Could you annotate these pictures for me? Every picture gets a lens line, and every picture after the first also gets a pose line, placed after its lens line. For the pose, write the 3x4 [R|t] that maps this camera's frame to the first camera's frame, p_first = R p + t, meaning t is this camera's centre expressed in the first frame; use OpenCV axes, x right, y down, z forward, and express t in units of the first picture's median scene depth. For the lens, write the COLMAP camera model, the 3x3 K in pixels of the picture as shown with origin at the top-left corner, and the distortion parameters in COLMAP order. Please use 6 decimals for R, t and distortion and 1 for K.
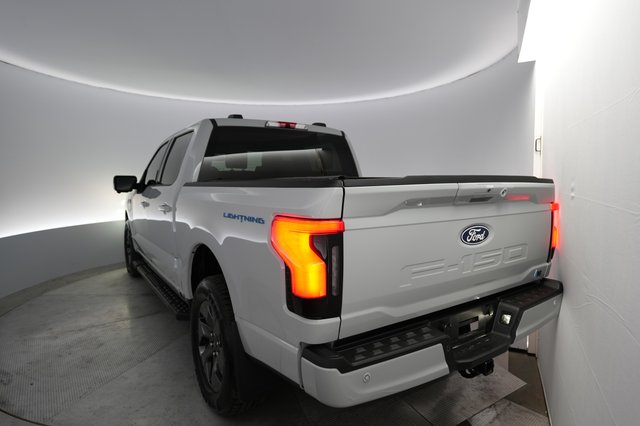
lens RADIAL K [[376.6, 0, 326.4], [0, 376.6, 202.8], [0, 0, 1]] dist [0.004079, 0.003404]
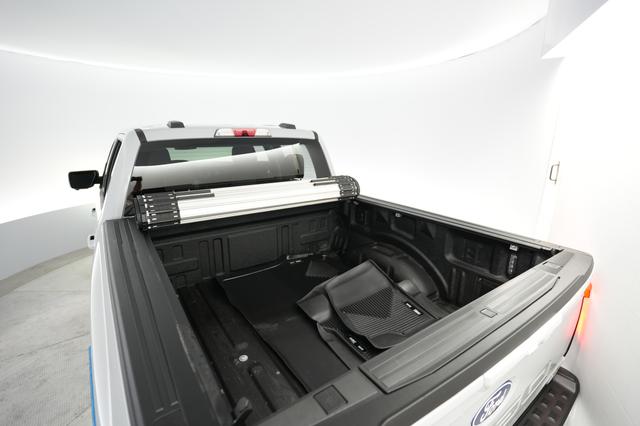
lens RADIAL K [[309.0, 0, 321.7], [0, 309.0, 210.0], [0, 0, 1]] dist [-0.003749, 0.005229]
pose [[0.999850, 0.014376, 0.009647, 0.073883], [-0.015941, 0.981855, 0.188962, -0.212579], [-0.006756, -0.189088, 0.981937, 0.389088]]
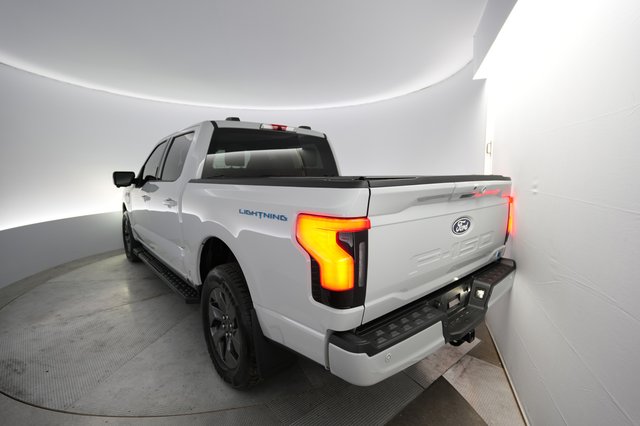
lens RADIAL K [[309.0, 0, 326.3], [0, 309.0, 204.9], [0, 0, 1]] dist [-0.003749, 0.005229]
pose [[0.993264, -0.010768, 0.115375, -0.090664], [0.005944, 0.999097, 0.042081, -0.015363], [-0.115724, -0.041111, 0.992430, 0.065204]]
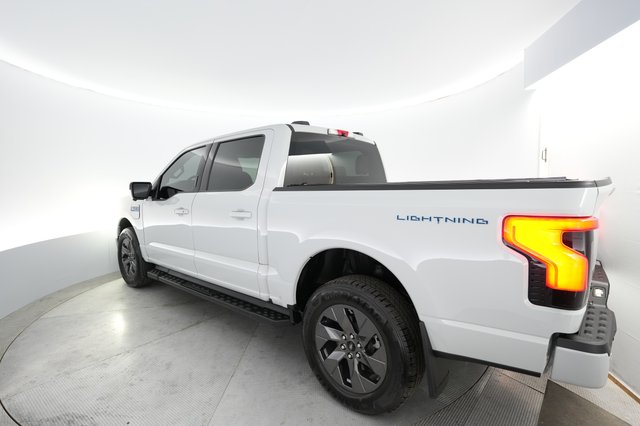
lens RADIAL K [[325.4, 0, 330.7], [0, 325.4, 204.0], [0, 0, 1]] dist [0.005784, -0.001940]
pose [[0.963656, -0.024453, 0.266024, -0.483082], [0.025691, 0.999669, -0.001175, -0.005280], [-0.265907, 0.007966, 0.963966, 0.144068]]
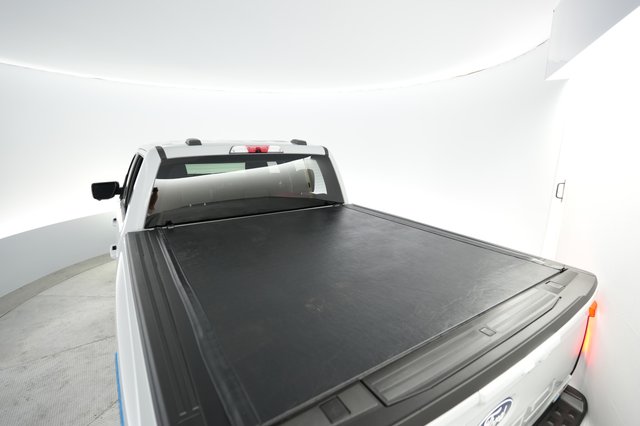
lens RADIAL K [[309.0, 0, 319.8], [0, 309.0, 210.2], [0, 0, 1]] dist [-0.003749, 0.005229]
pose [[0.999252, 0.024718, -0.029739, 0.076207], [-0.019429, 0.985838, 0.166574, -0.236056], [0.033435, -0.165871, 0.985580, 0.362982]]
